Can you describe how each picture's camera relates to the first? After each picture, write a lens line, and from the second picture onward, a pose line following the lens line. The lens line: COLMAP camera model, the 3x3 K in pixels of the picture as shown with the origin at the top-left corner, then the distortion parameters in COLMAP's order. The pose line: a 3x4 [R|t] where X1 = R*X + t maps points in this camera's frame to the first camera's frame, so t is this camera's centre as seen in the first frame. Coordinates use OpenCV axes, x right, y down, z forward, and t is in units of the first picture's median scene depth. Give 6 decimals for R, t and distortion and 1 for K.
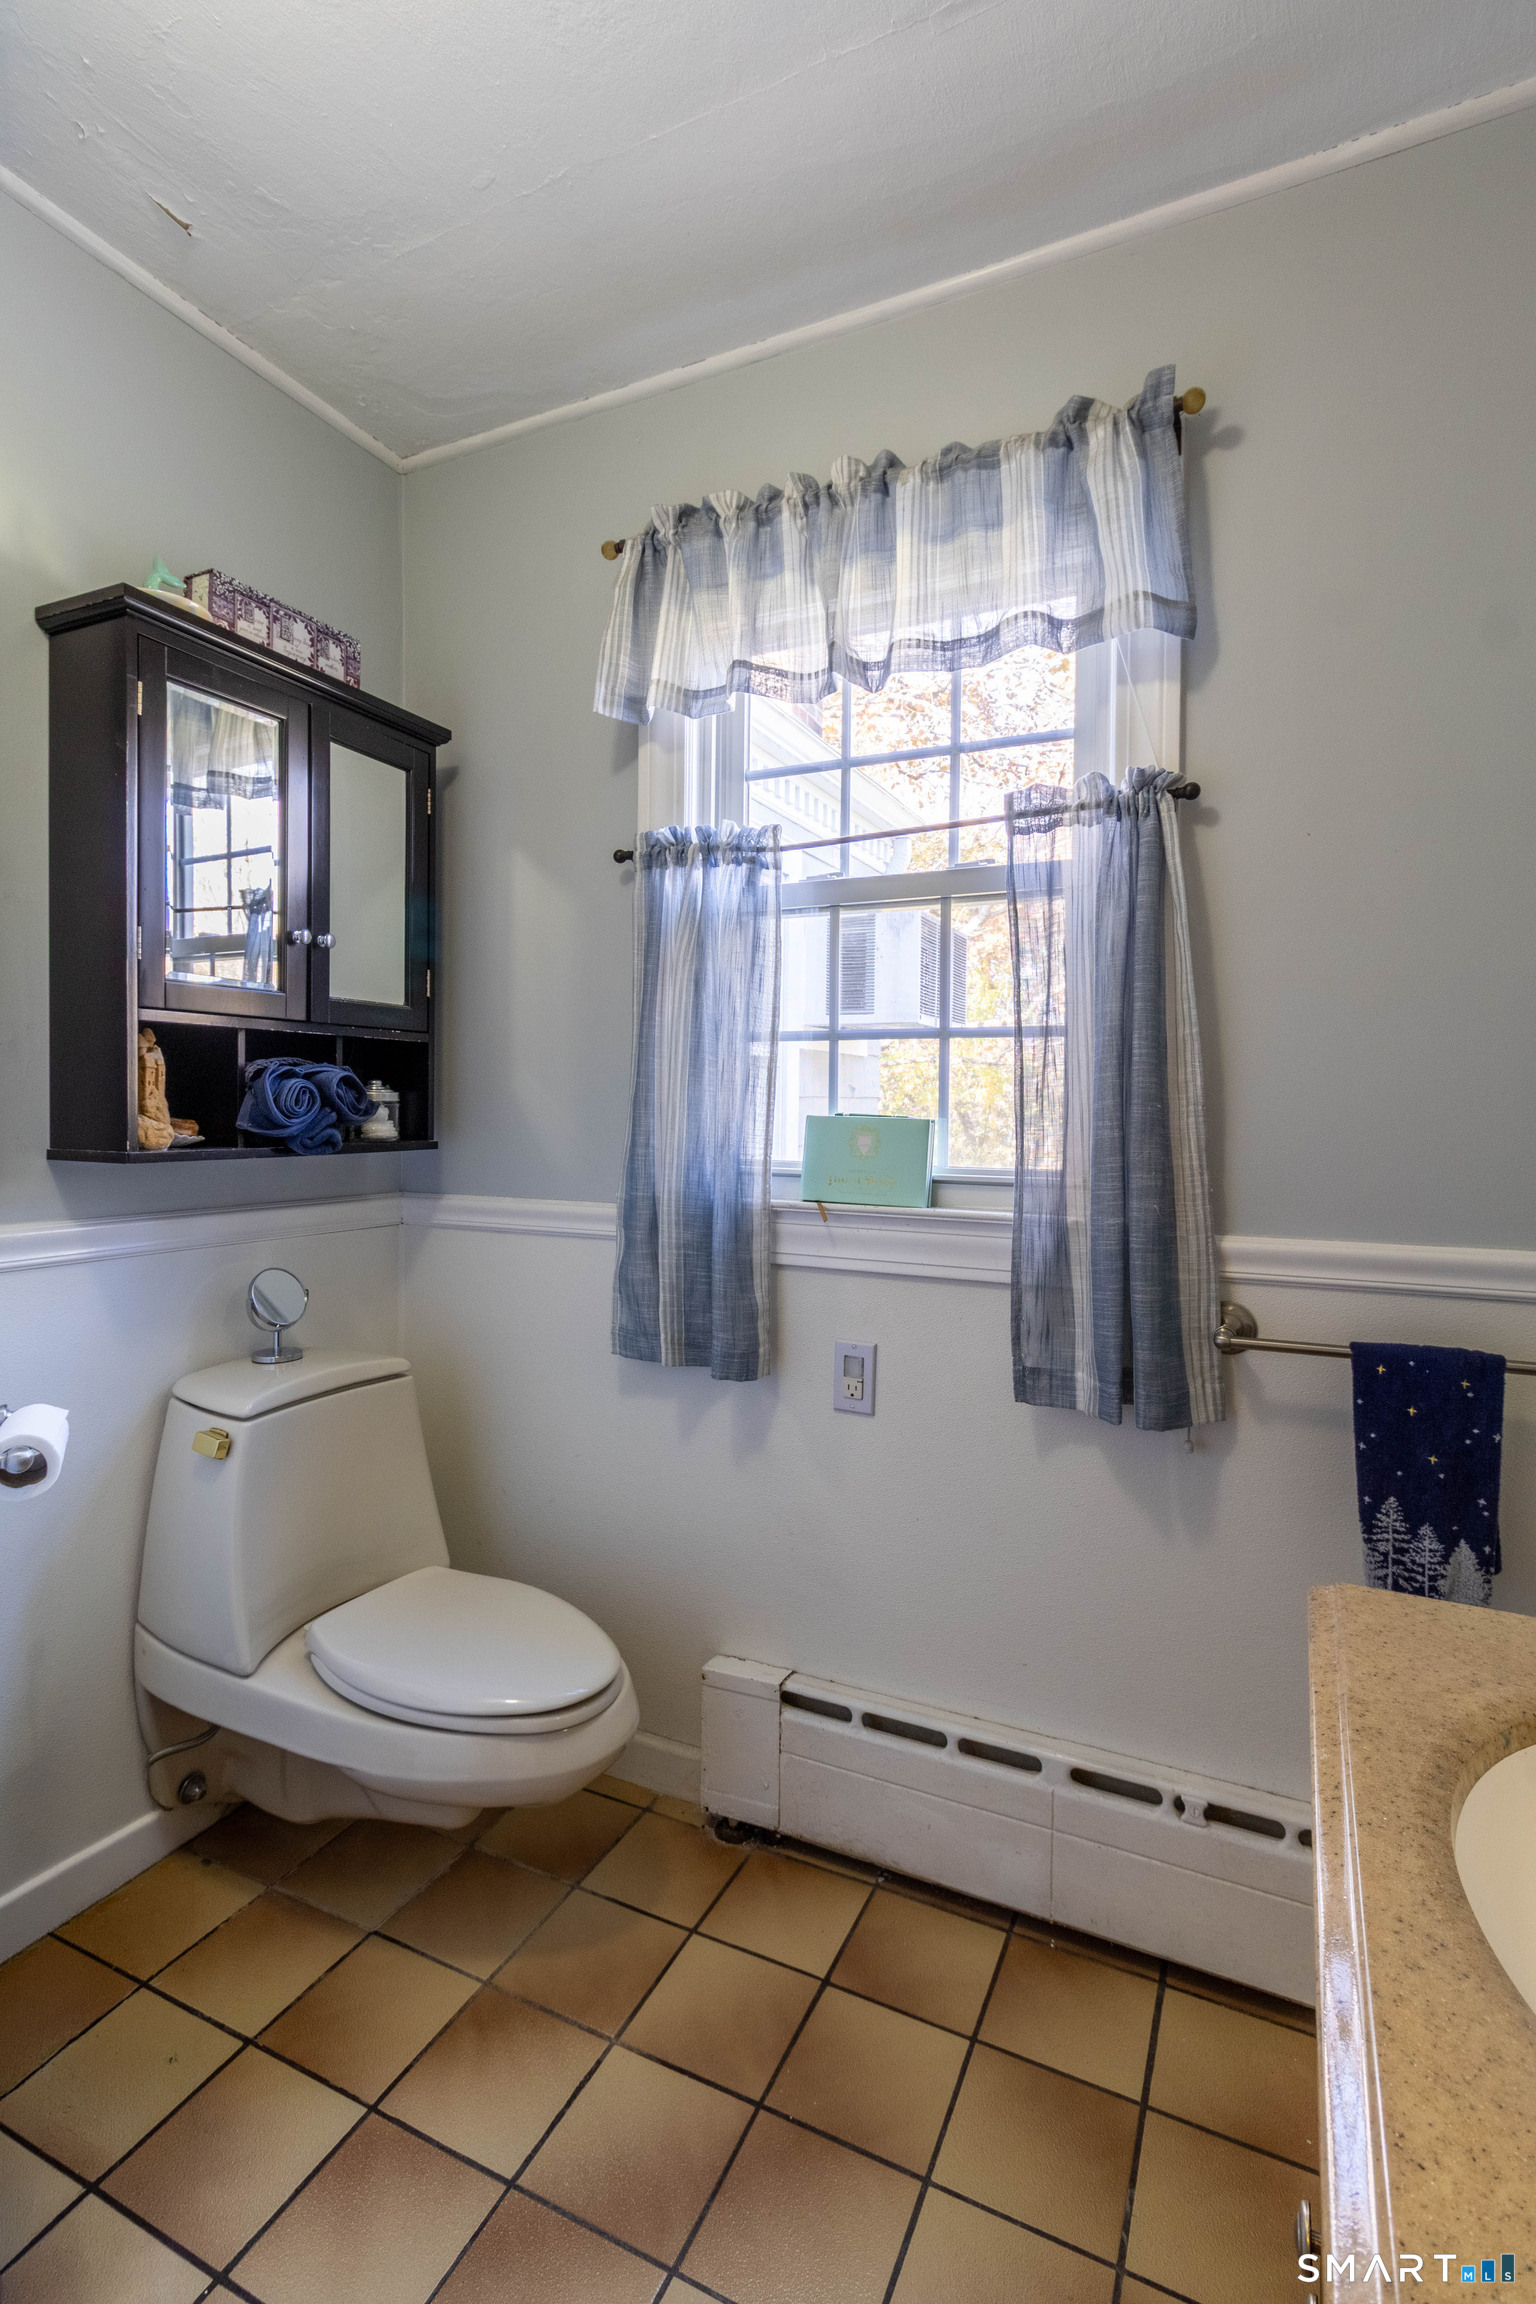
lens RADIAL K [[1069.7, 0, 764.2], [0, 1069.7, 1112.1], [0, 0, 1]] dist [0.003379, -0.000205]
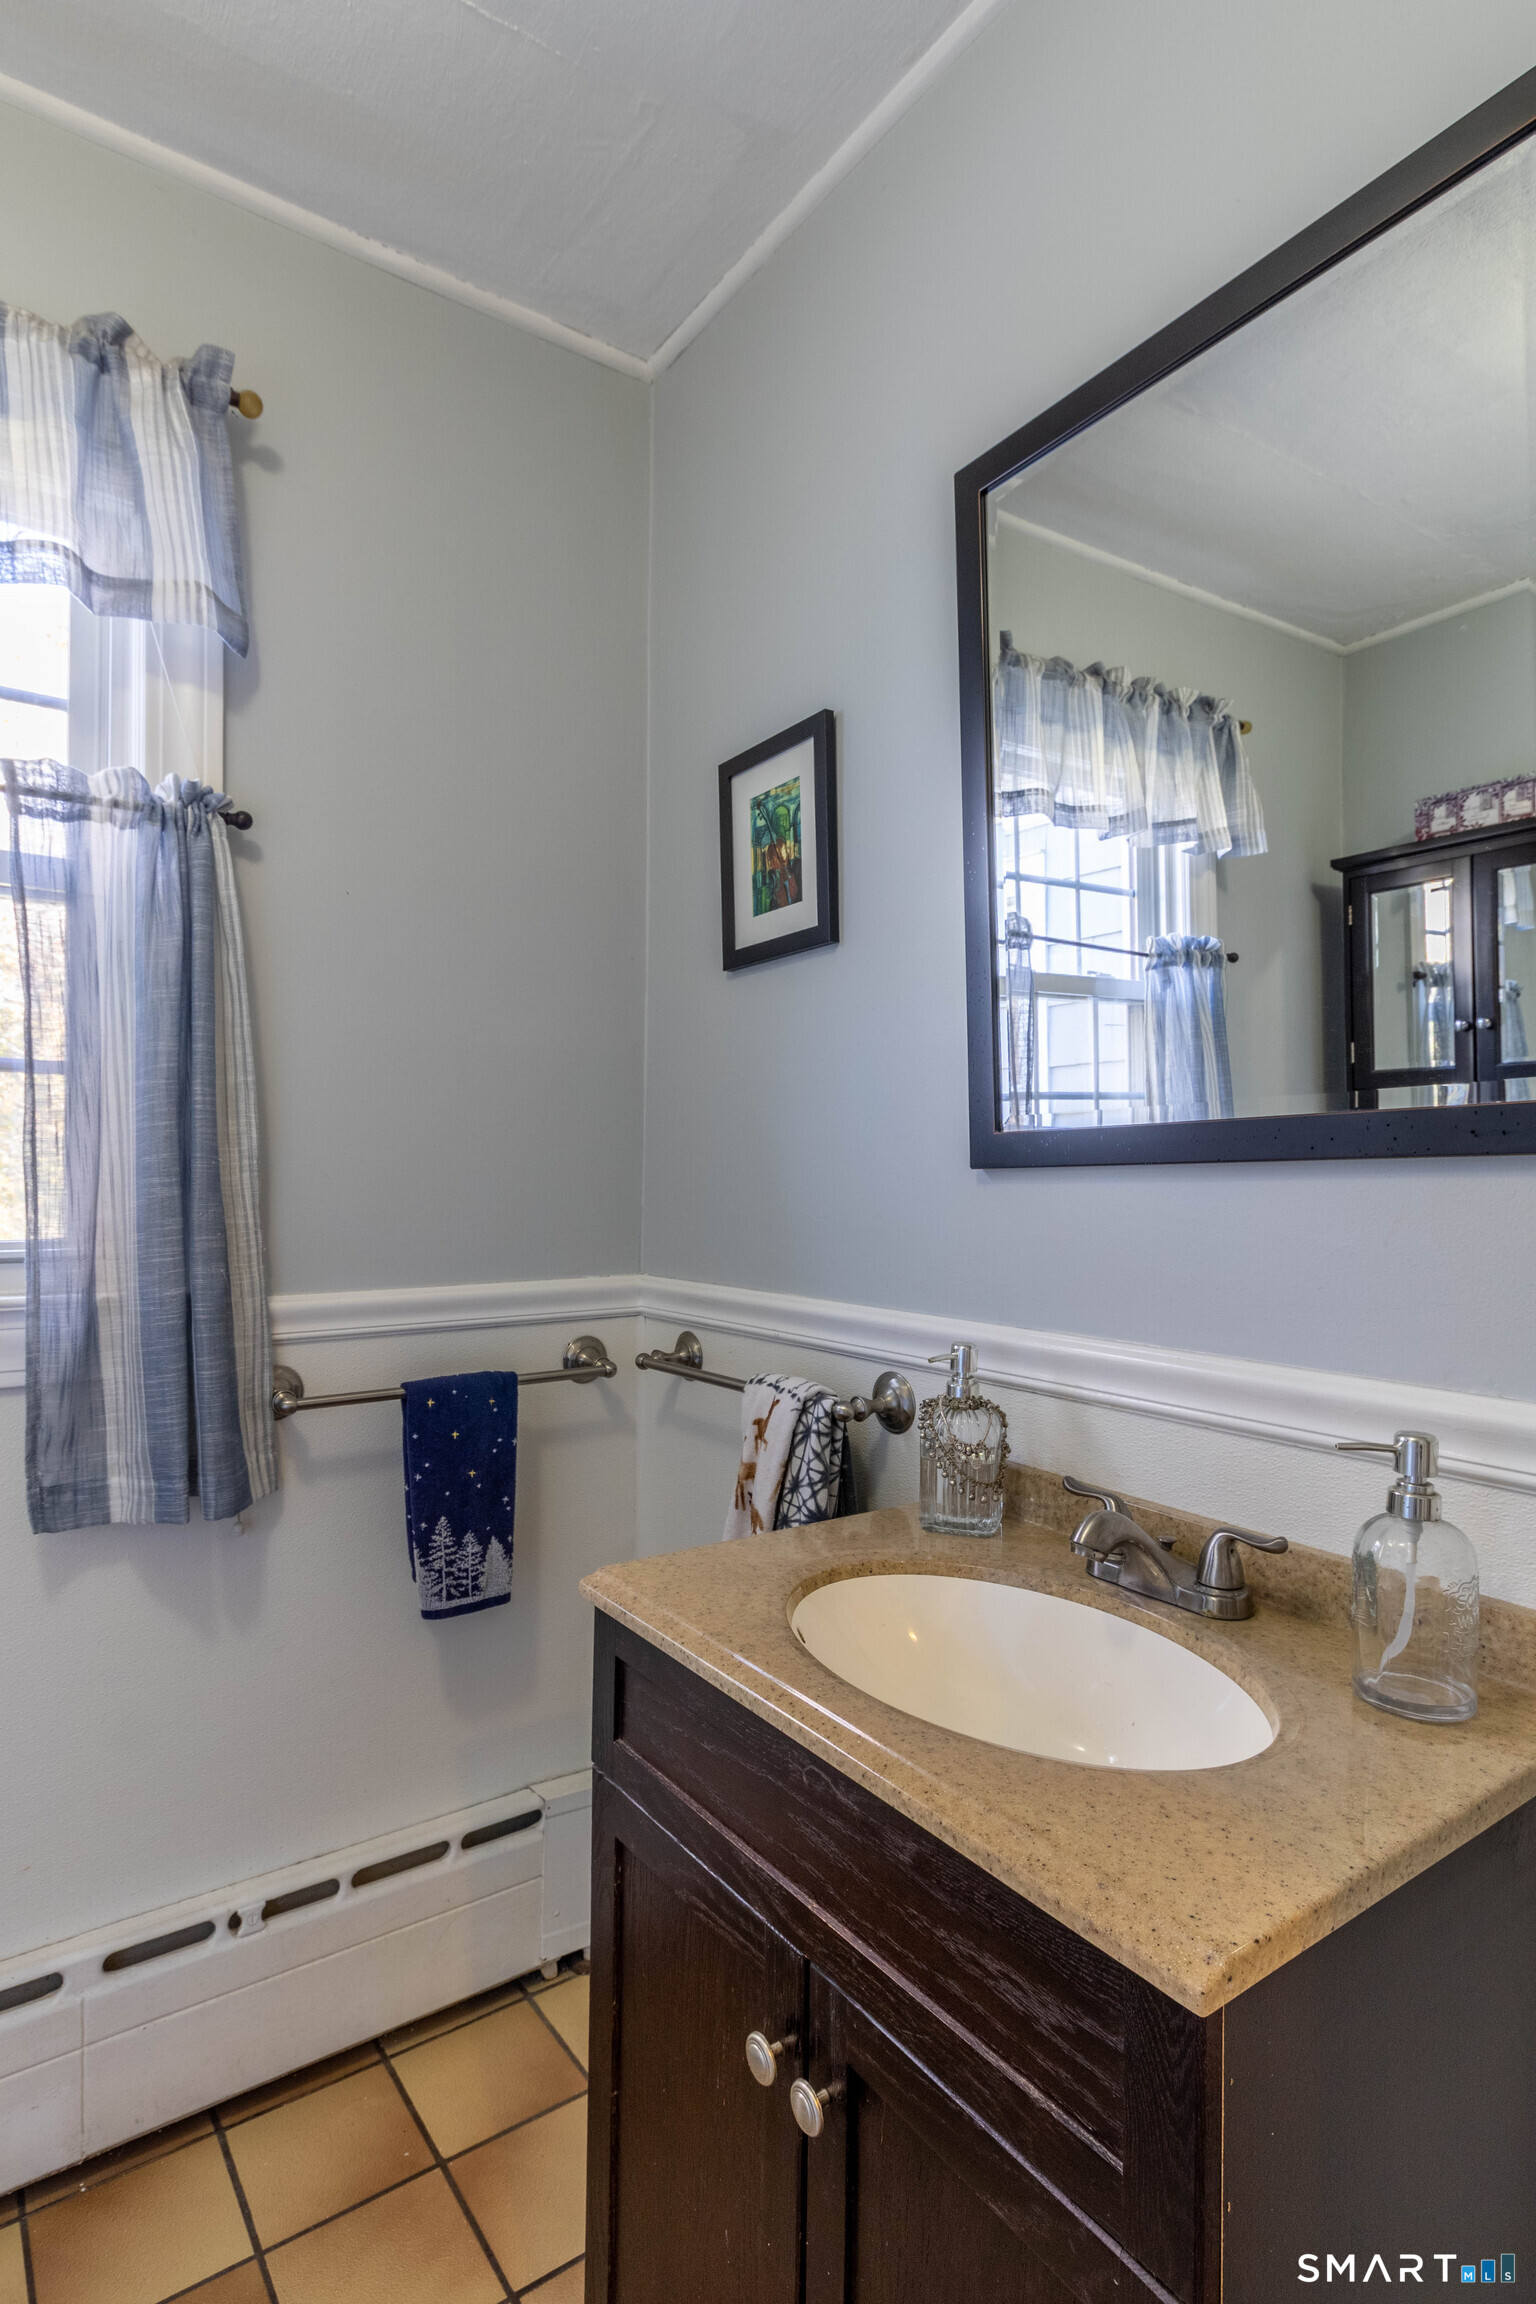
lens RADIAL K [[1146.1, 0, 757.5], [0, 1146.1, 1161.5], [0, 0, 1]] dist [0.002437, 0.000934]
pose [[0.501161, 0.000000, 0.865354, -0.238857], [0.004258, 0.999988, -0.002467, 0.000026], [-0.865344, 0.004921, 0.501155, 0.117563]]
